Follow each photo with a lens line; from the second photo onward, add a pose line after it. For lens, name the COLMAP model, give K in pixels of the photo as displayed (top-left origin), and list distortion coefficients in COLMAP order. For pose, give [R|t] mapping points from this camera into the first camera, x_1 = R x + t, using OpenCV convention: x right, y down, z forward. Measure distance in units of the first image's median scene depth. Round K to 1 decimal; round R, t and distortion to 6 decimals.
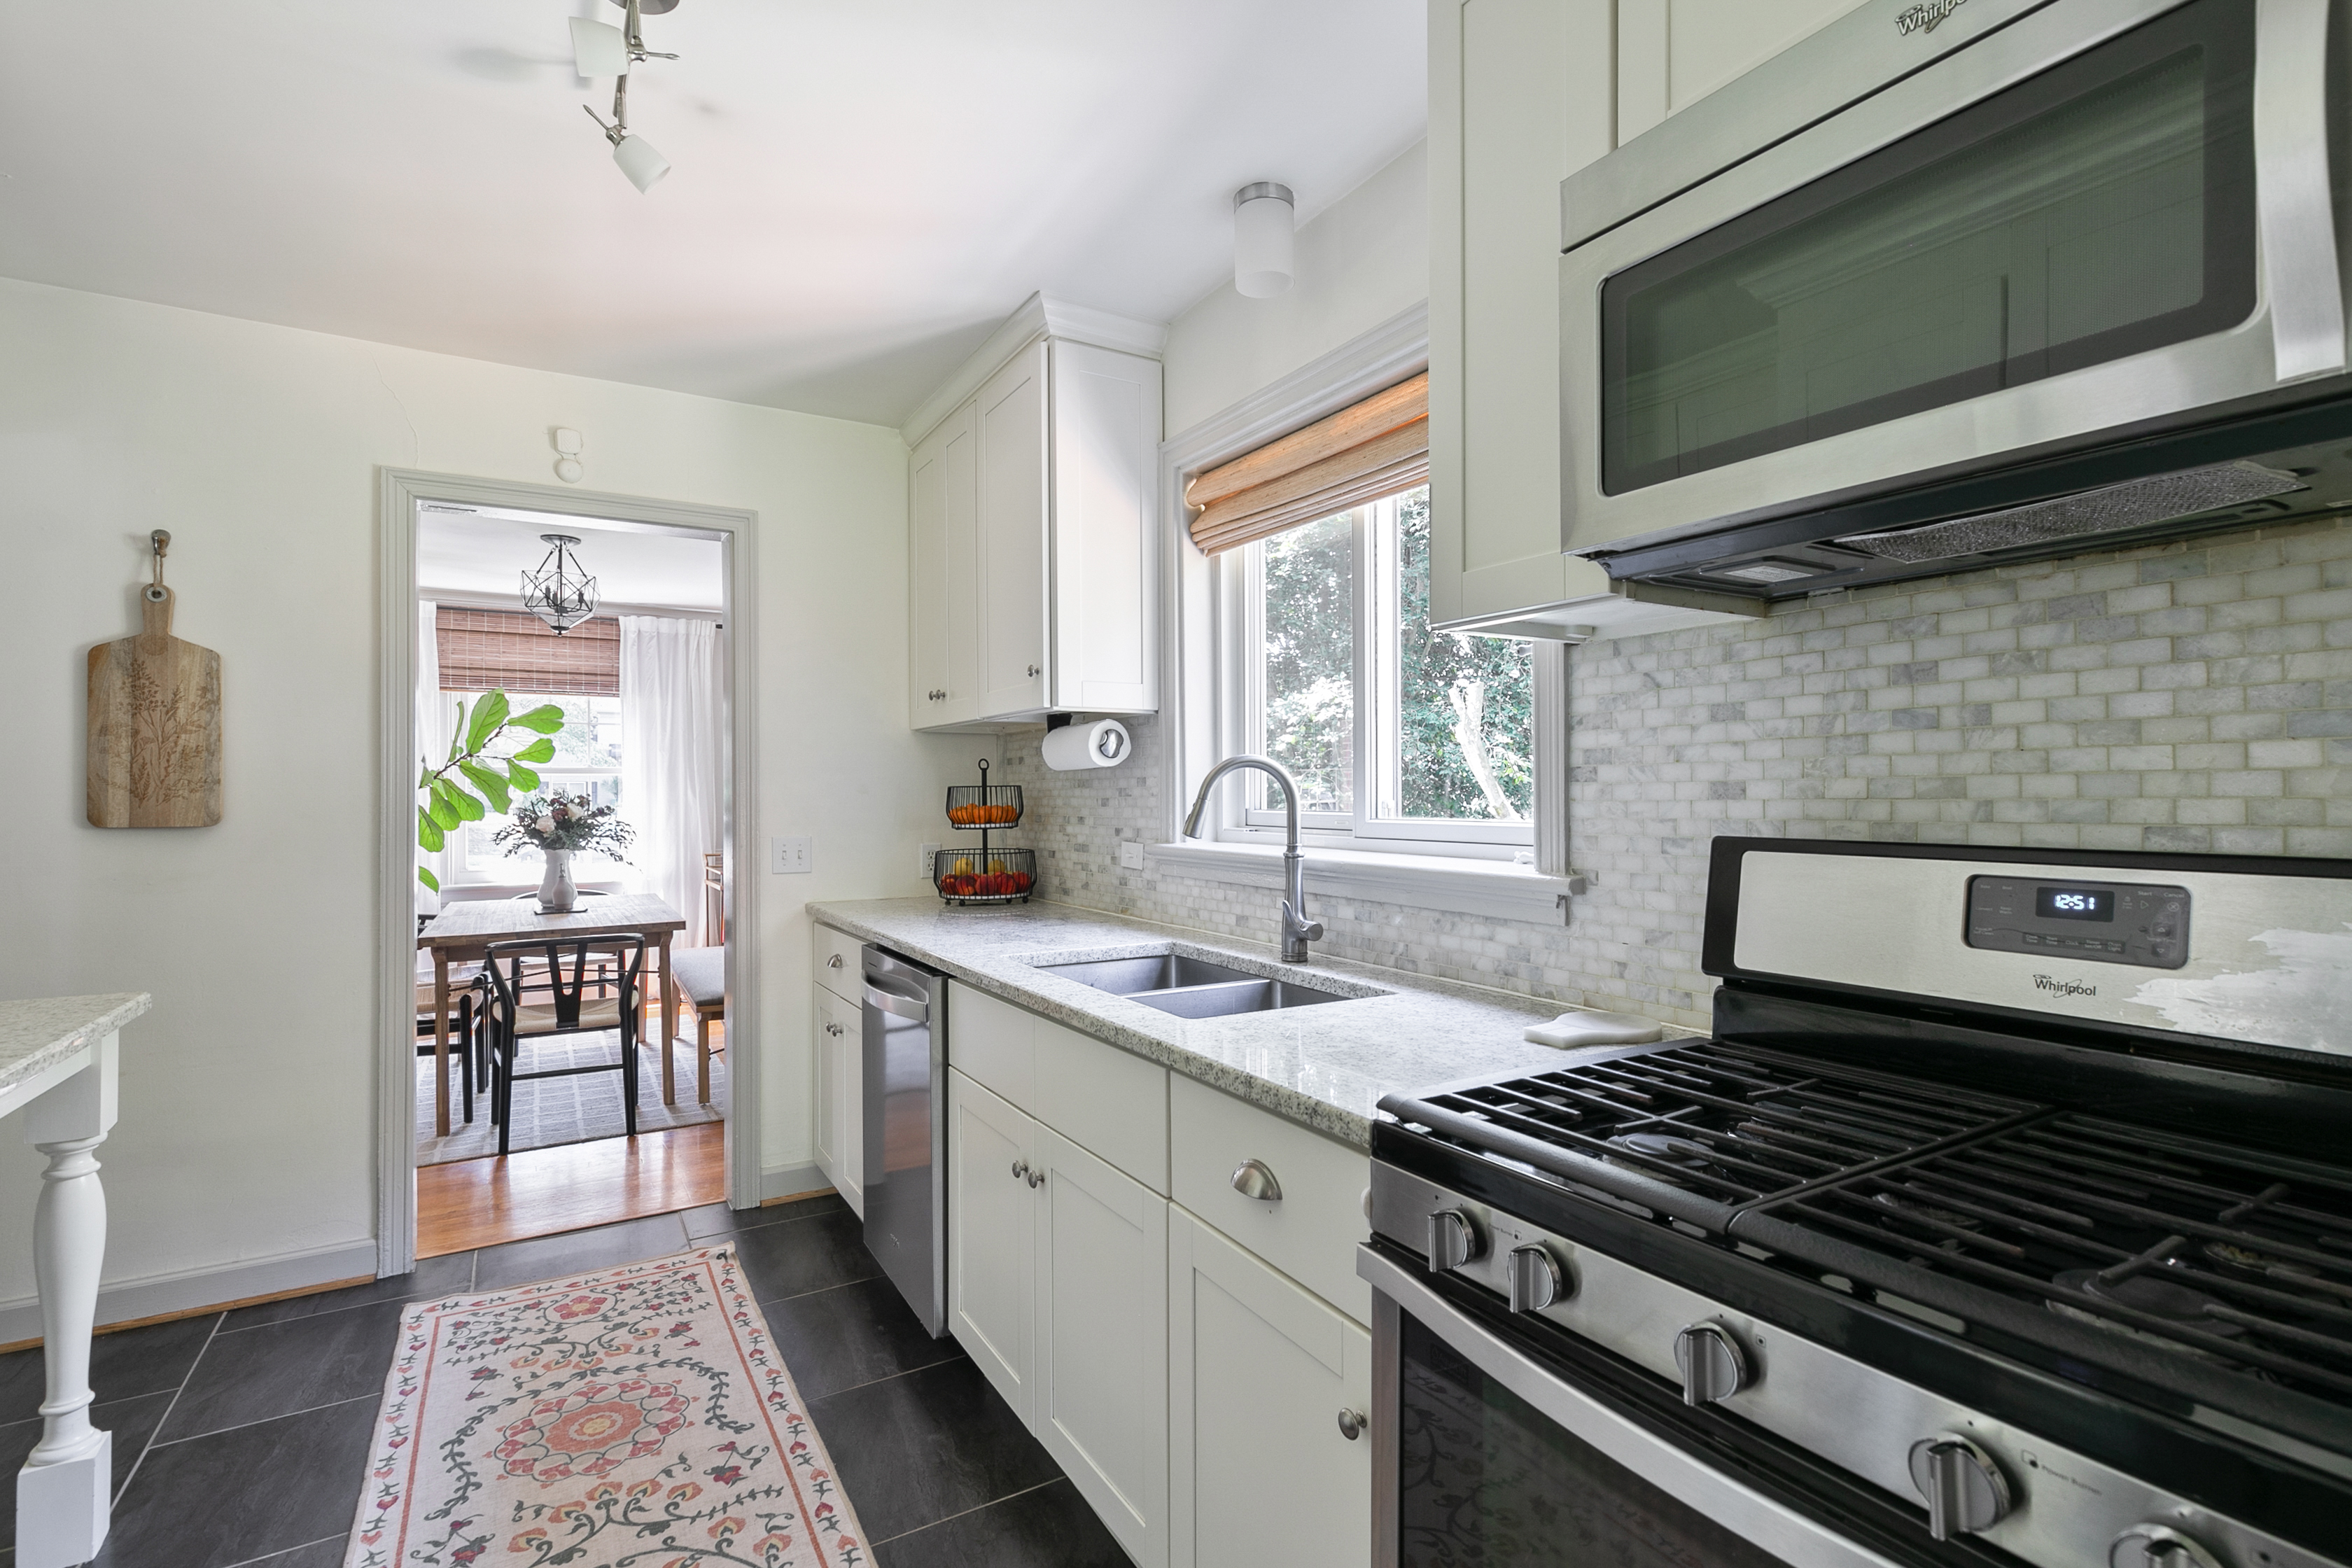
lens RADIAL K [[1095.0, 0, 1184.4], [0, 1095.0, 783.0], [0, 0, 1]] dist [0.013259, -0.004081]
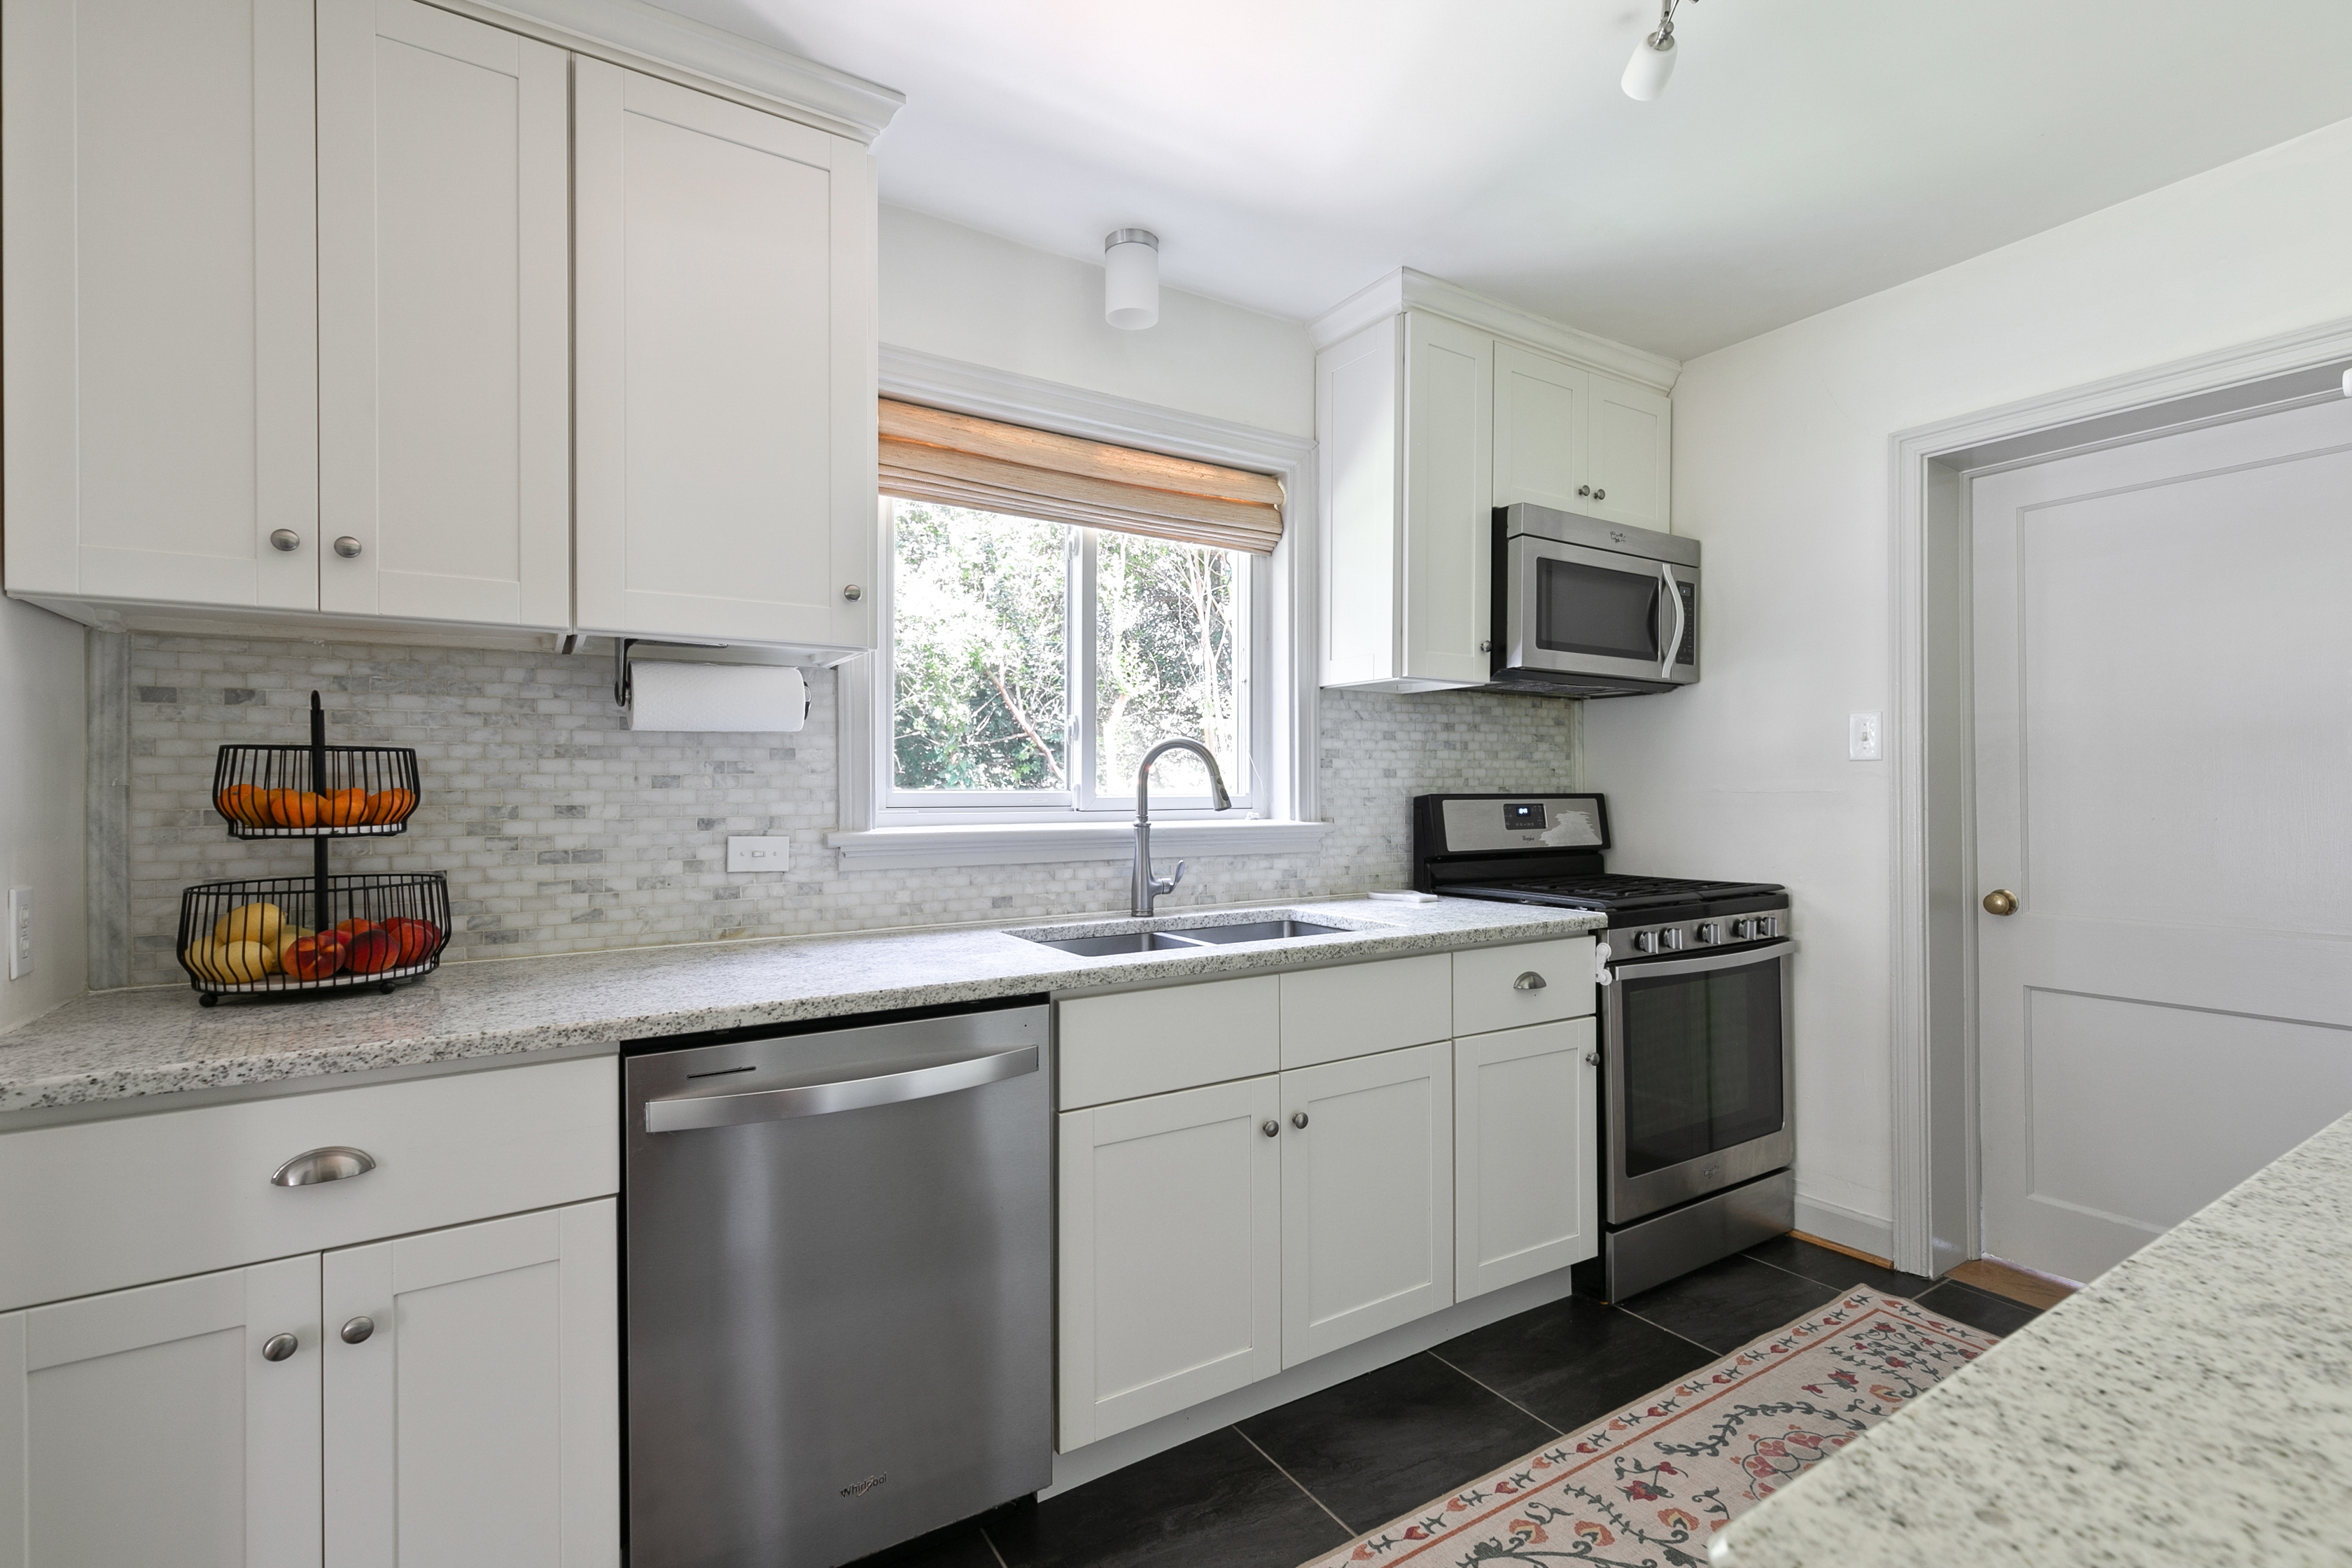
lens RADIAL K [[1040.2, 0, 1195.6], [0, 1040.2, 785.6], [0, 0, 1]] dist [0.010314, 0.000027]
pose [[-0.020371, 0.006282, 0.999773, -1.357461], [-0.006372, 0.999959, -0.006413, 0.041626], [-0.999772, -0.006501, -0.020330, 1.306641]]
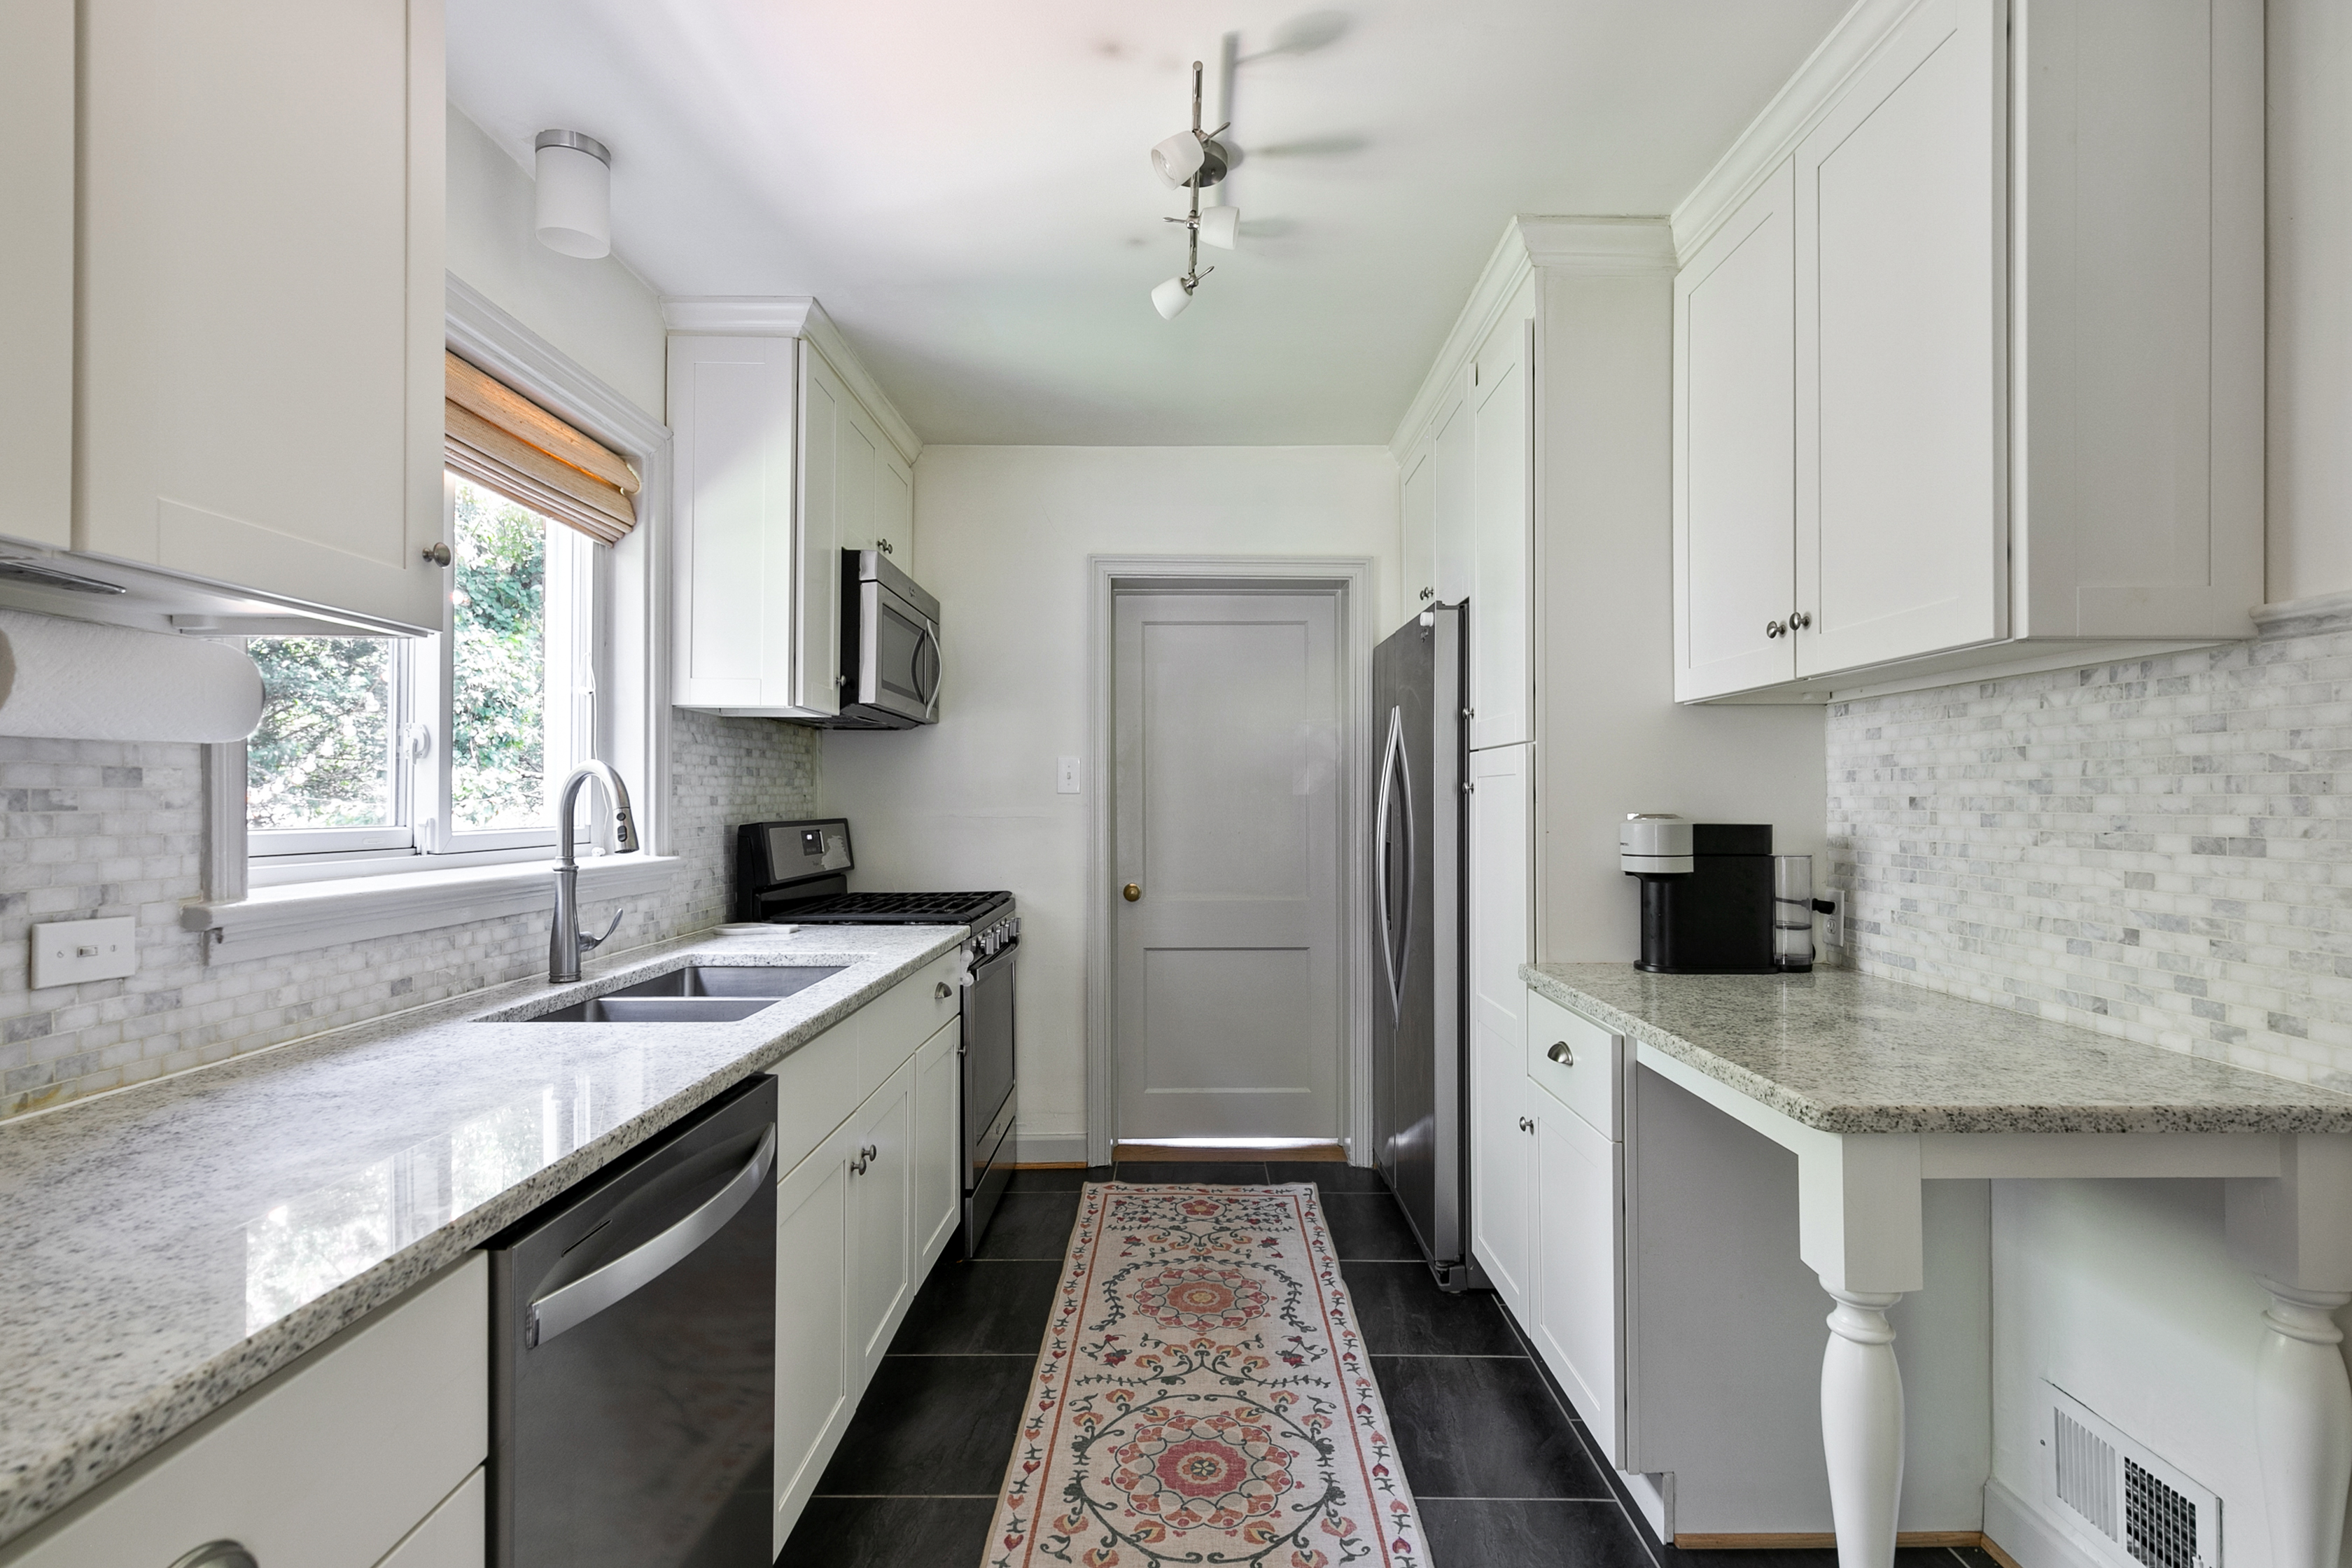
lens RADIAL K [[1095.0, 0, 1167.1], [0, 1095.0, 796.7], [0, 0, 1]] dist [0.013259, -0.004081]
pose [[-0.847782, 0.003357, 0.530334, -1.127684], [-0.003833, 0.999915, -0.012457, 0.019325], [-0.530331, -0.012593, -0.847697, 2.062141]]
